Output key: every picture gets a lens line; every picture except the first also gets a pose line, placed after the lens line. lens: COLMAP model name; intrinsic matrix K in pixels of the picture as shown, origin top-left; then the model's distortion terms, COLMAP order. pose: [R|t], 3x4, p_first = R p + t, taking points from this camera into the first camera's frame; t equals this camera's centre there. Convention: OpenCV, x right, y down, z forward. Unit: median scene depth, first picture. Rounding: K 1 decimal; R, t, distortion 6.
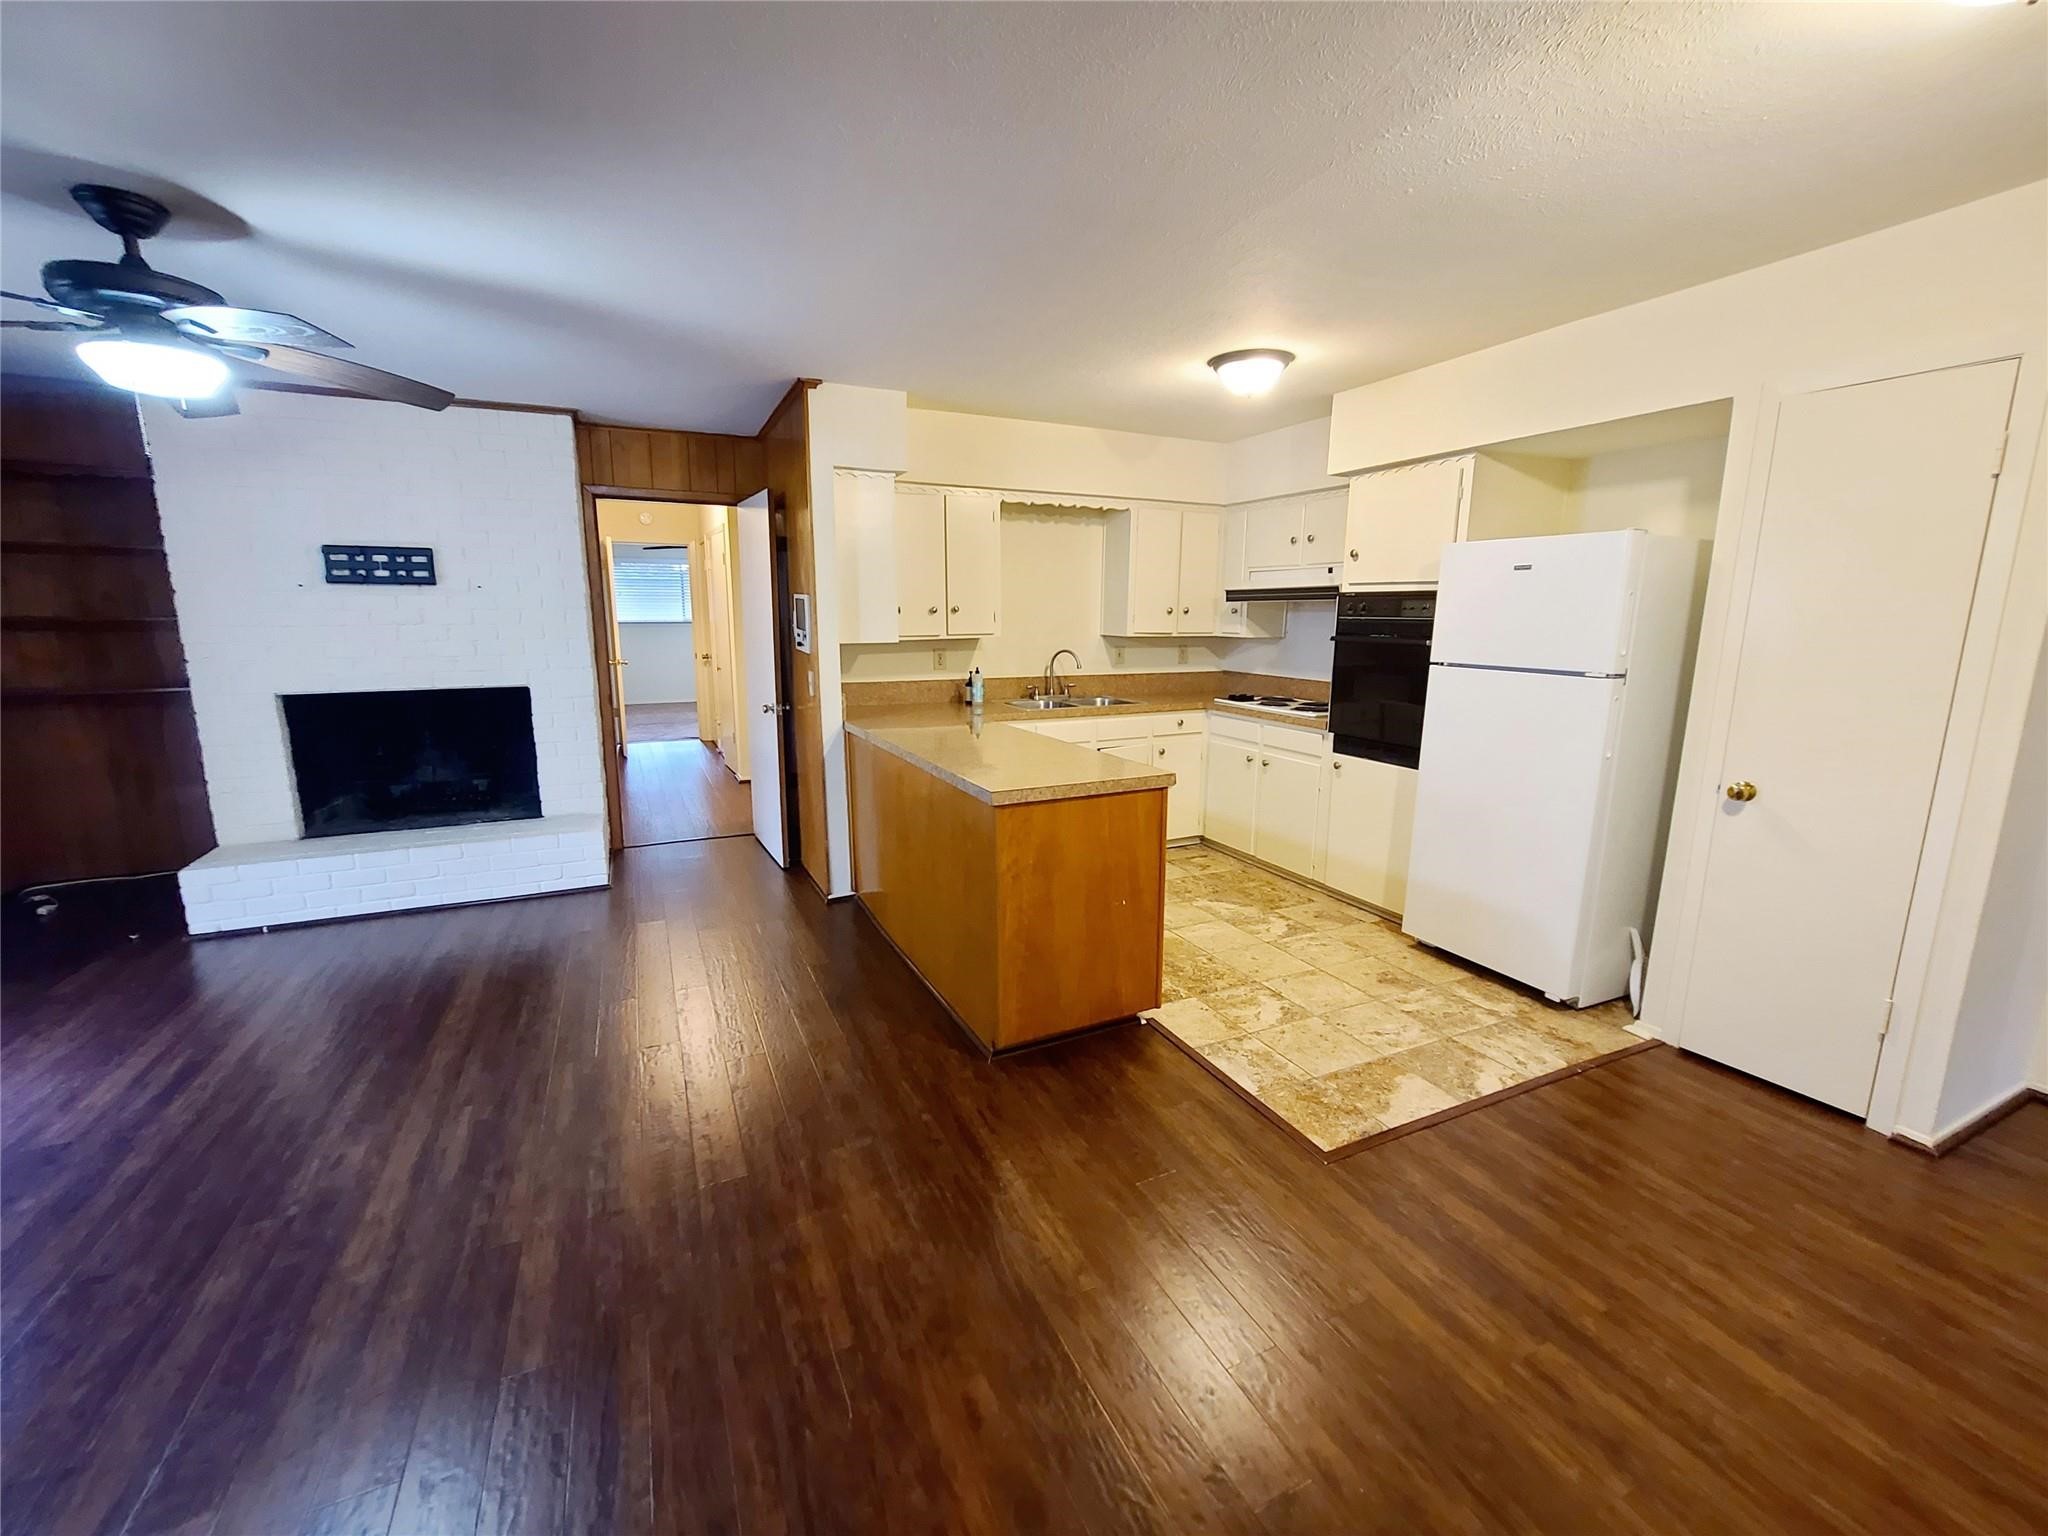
lens RADIAL K [[820.5, 0, 989.9], [0, 820.5, 770.0], [0, 0, 1]] dist [0.000133, 0.000018]
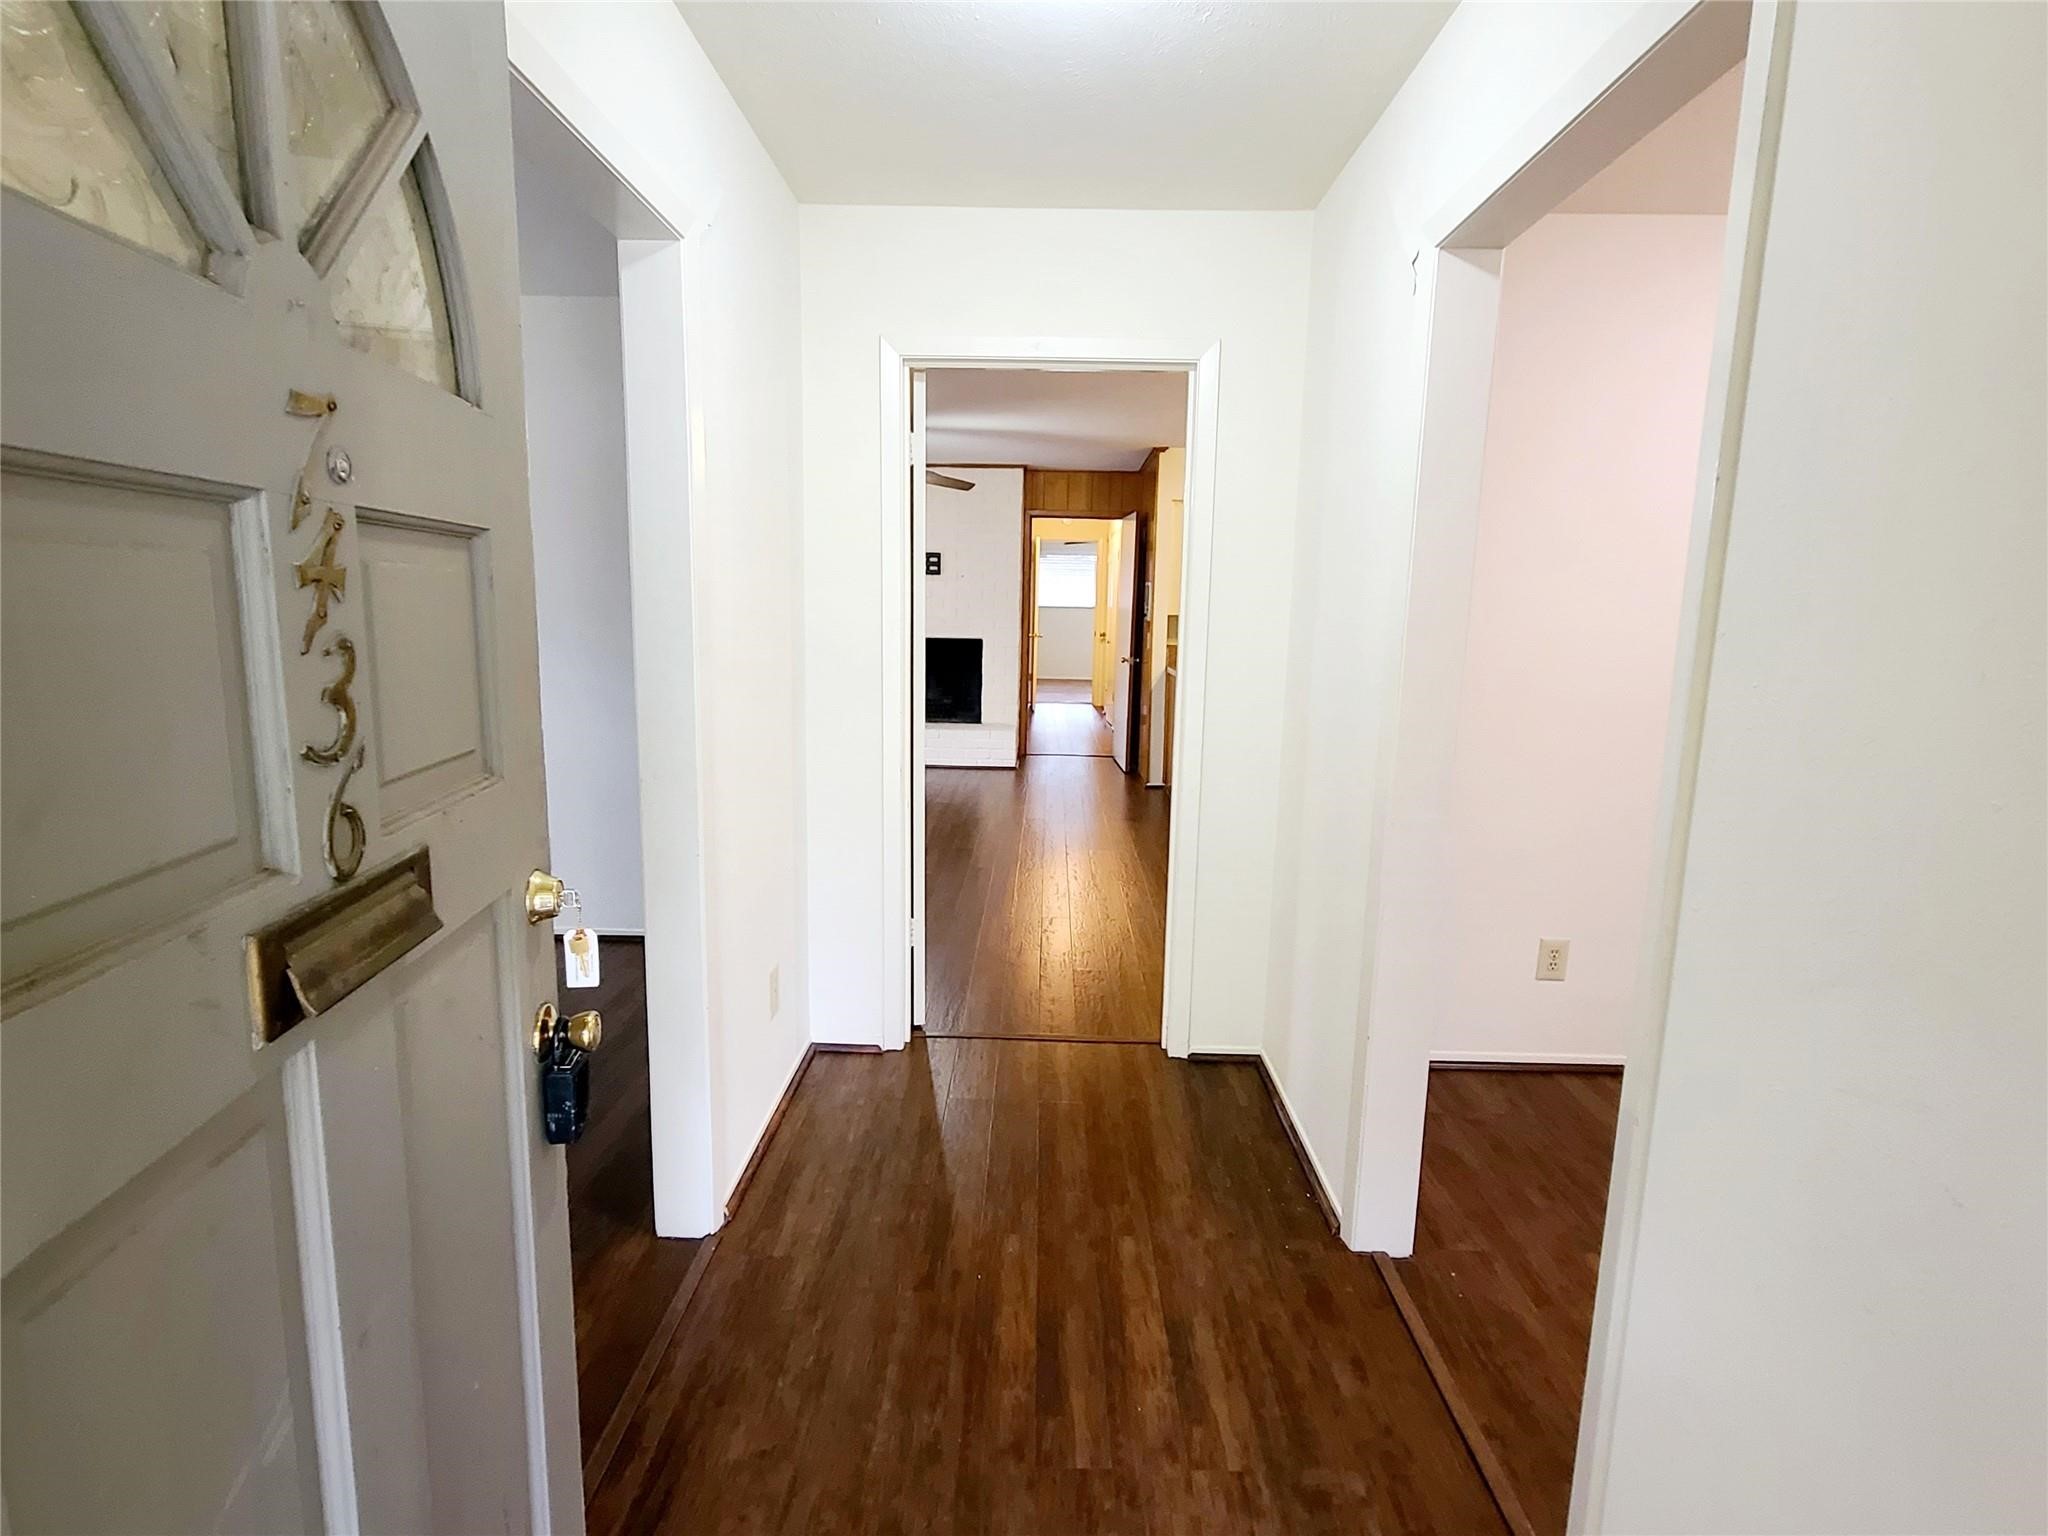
lens RADIAL K [[844.3, 0, 1024.0], [0, 844.3, 768.0], [0, 0, 1]] dist [-0.000467, -0.000024]
pose [[0.905458, 0.099186, -0.412684, 0.202613], [-0.097749, 0.994906, 0.024651, 0.094899], [0.413027, 0.018019, 0.910541, -0.432385]]
